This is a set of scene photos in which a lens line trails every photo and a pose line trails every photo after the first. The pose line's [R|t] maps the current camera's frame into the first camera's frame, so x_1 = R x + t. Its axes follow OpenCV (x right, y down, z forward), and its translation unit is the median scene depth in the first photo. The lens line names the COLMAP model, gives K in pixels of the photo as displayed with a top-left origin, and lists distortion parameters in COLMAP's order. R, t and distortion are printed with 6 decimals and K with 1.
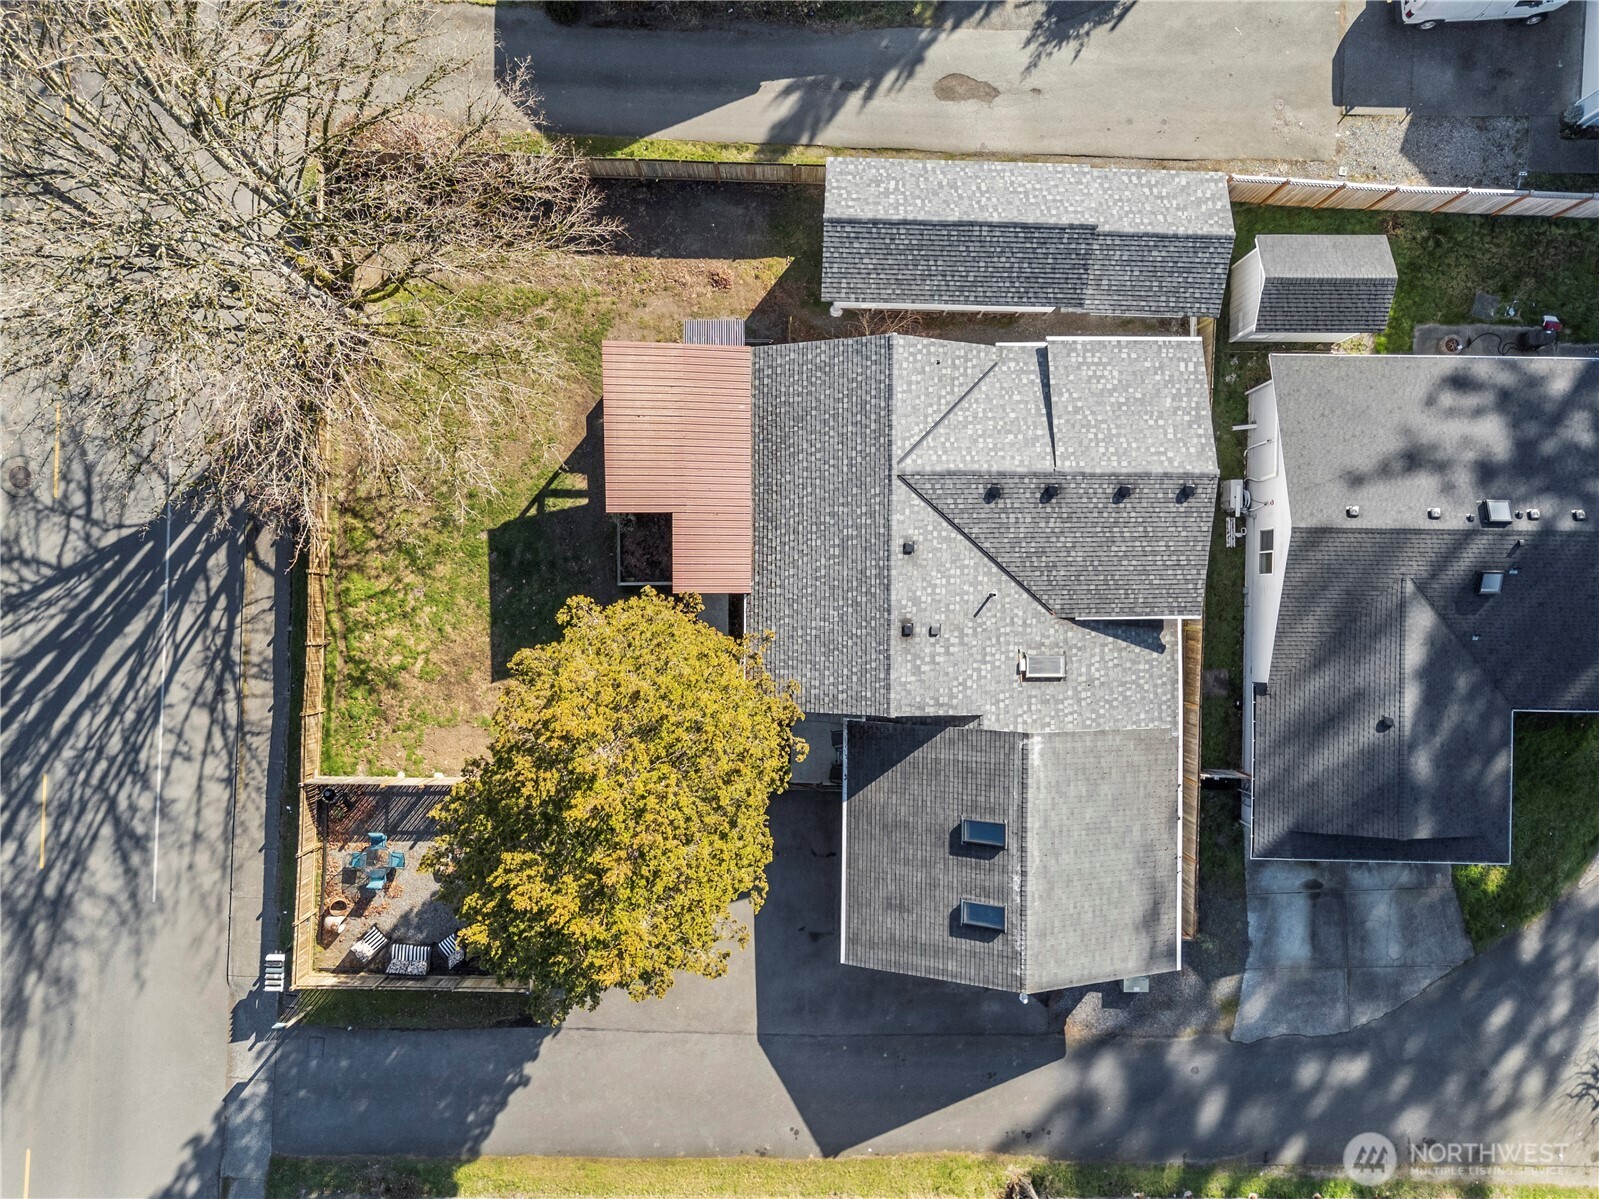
lens RADIAL K [[1128.4, 0, 799.5], [0, 1128.4, 599.5], [0, 0, 1]] dist [0.039872, -0.000374]
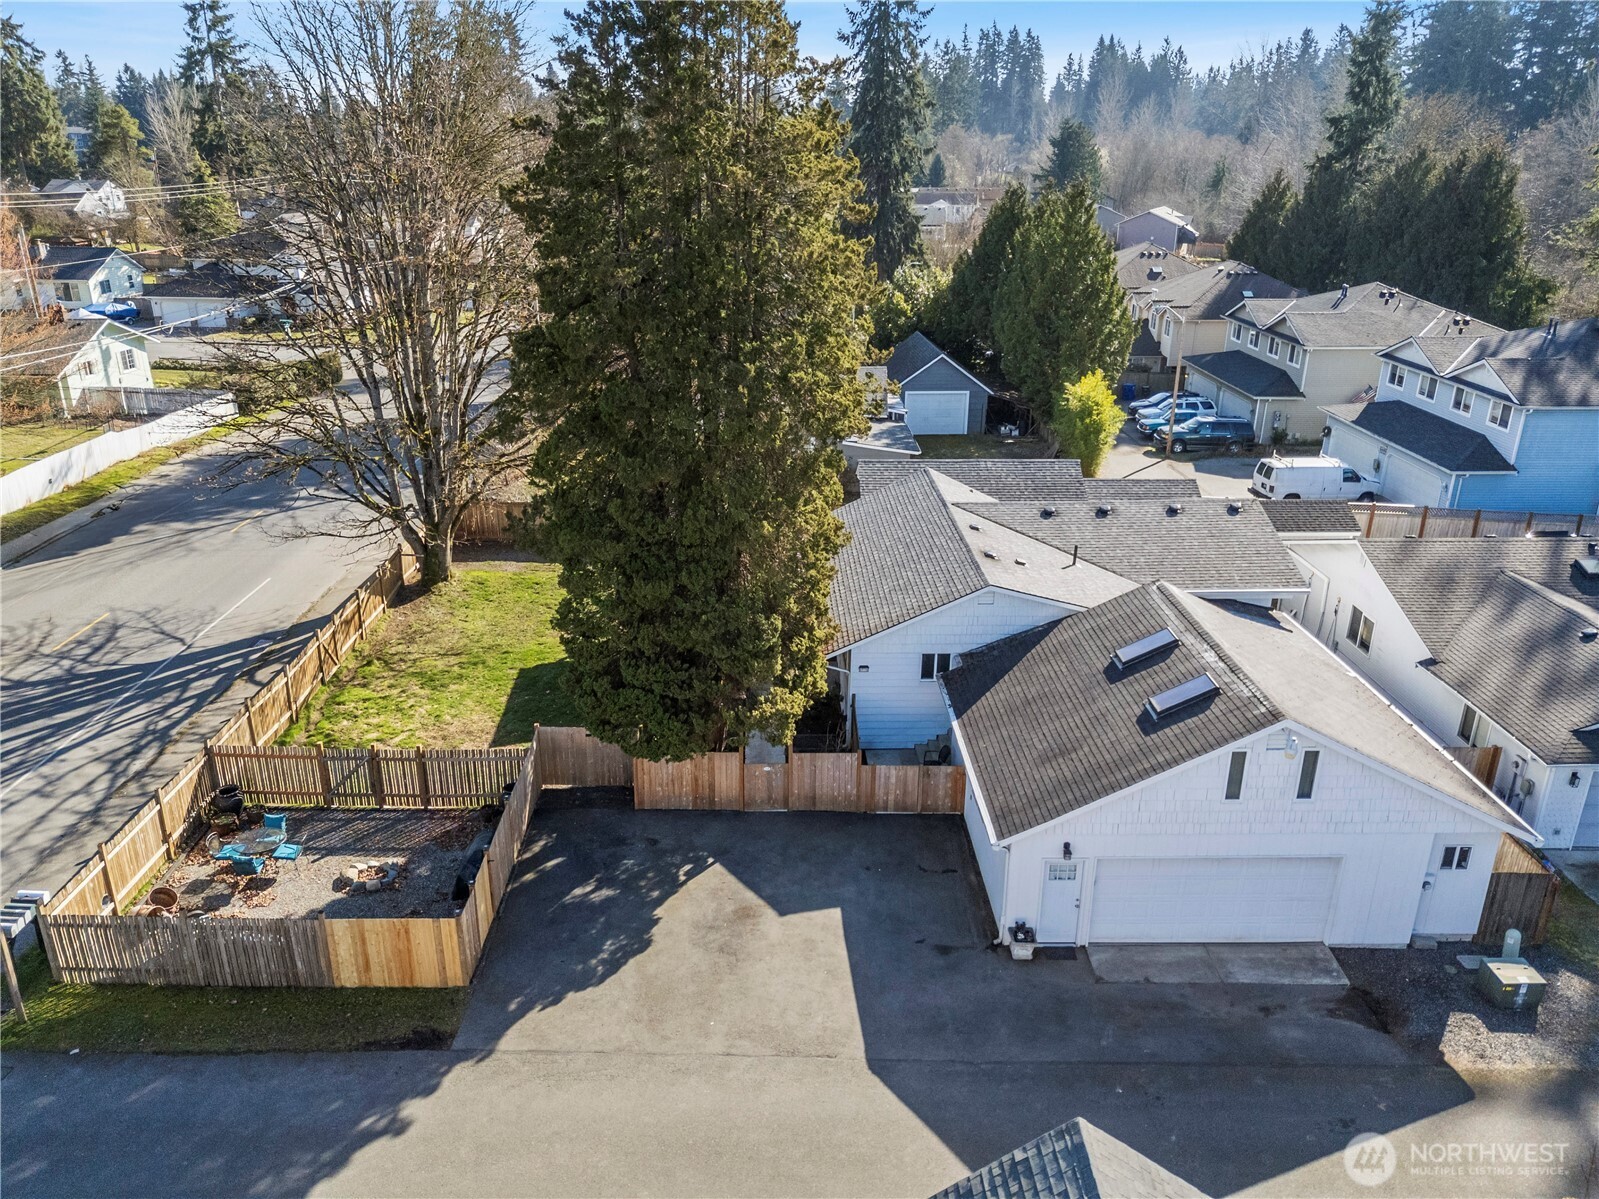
lens RADIAL K [[1128.4, 0, 799.5], [0, 1128.4, 599.5], [0, 0, 1]] dist [0.039872, -0.000374]
pose [[0.999044, -0.029410, 0.032339, -0.077671], [0.041620, 0.413898, -0.909371, 0.764415], [0.013359, 0.909848, 0.414726, 0.584541]]
